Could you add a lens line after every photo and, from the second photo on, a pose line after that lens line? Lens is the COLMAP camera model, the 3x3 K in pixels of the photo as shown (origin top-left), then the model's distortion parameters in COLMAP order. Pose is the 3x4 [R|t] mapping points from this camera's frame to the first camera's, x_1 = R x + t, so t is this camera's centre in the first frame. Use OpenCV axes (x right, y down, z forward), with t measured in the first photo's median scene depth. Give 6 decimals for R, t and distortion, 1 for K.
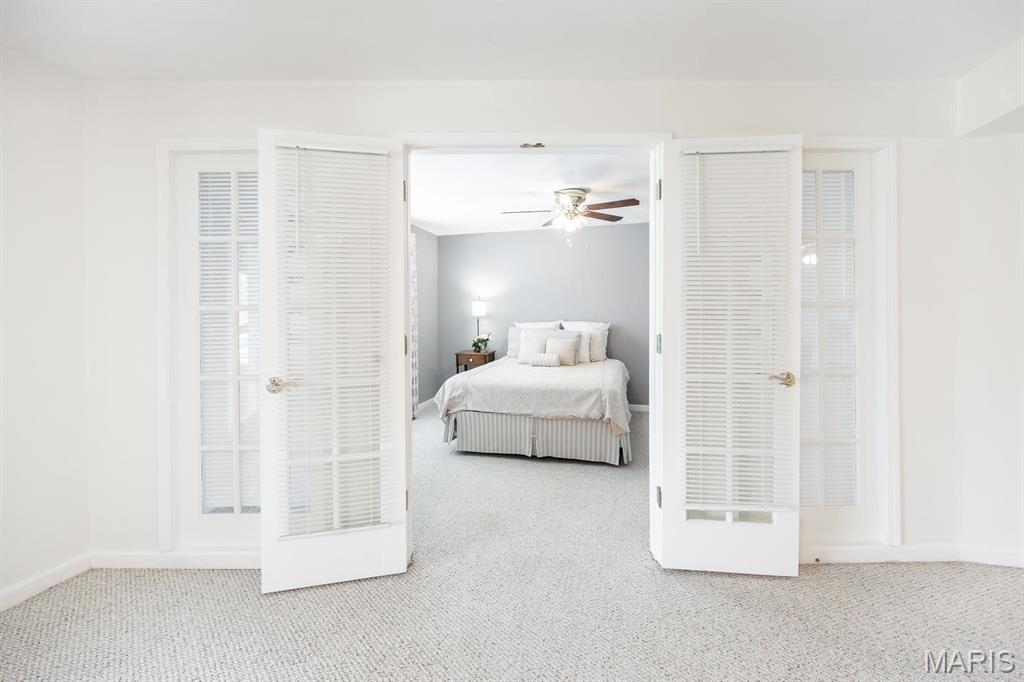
lens RADIAL K [[399.5, 0, 516.8], [0, 399.5, 333.8], [0, 0, 1]] dist [-0.000253, 0.000013]
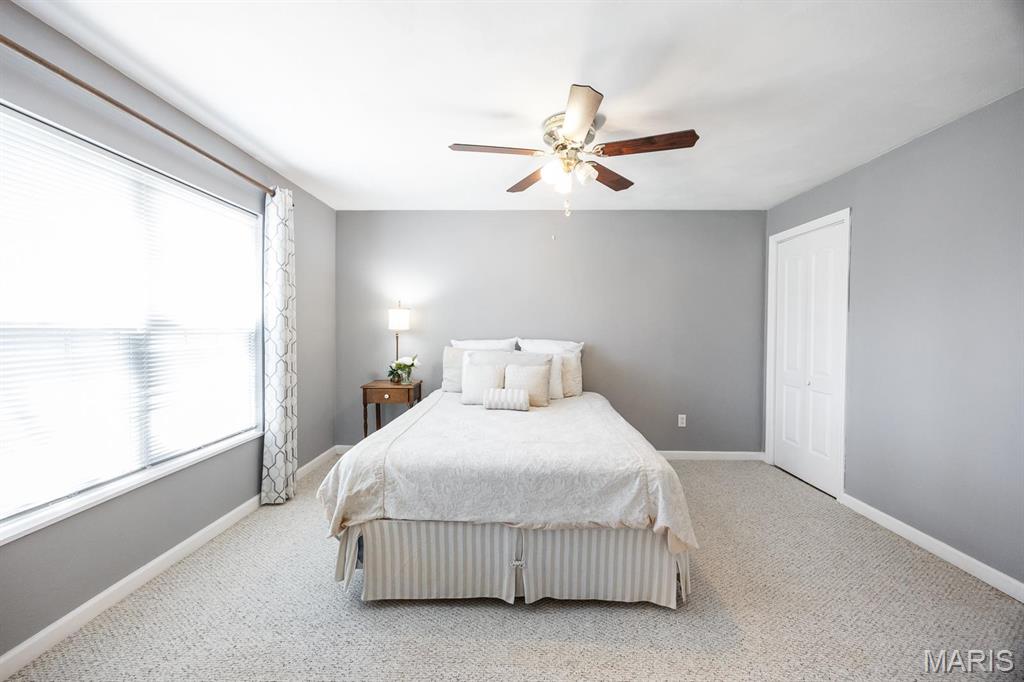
lens RADIAL K [[377.5, 0, 507.8], [0, 377.5, 342.2], [0, 0, 1]] dist [-0.013710, 0.000056]
pose [[0.976970, 0.006561, 0.213275, -0.072485], [-0.004196, 0.999925, -0.011541, -0.025352], [-0.213334, 0.010381, 0.976924, 0.480446]]
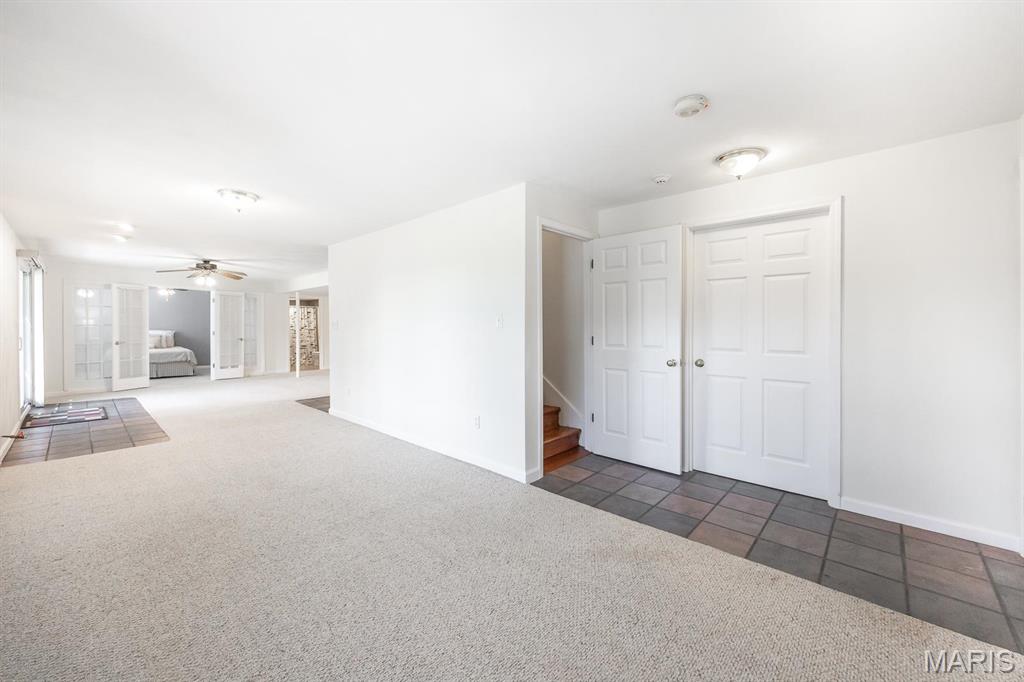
lens RADIAL K [[409.2, 0, 508.0], [0, 409.2, 326.2], [0, 0, 1]] dist [-0.001247, -0.000121]
pose [[0.490215, 0.004453, 0.871590, -1.153408], [0.036734, 0.998993, -0.025765, 0.103612], [-0.870827, 0.044647, 0.489558, -2.363745]]
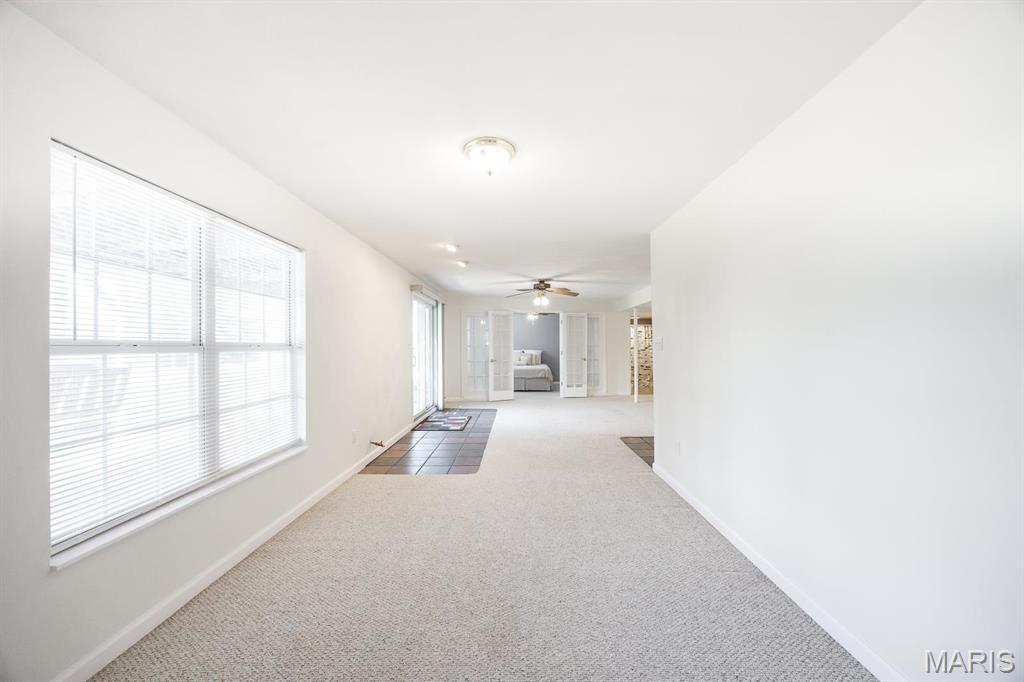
lens RADIAL K [[388.2, 0, 512.0], [0, 388.2, 341.0], [0, 0, 1]] dist [0.001587, -0.000023]
pose [[0.974485, 0.003635, 0.224424, -0.714640], [0.010050, 0.998160, -0.059803, 0.085053], [-0.224228, 0.060532, 0.972655, -1.923673]]
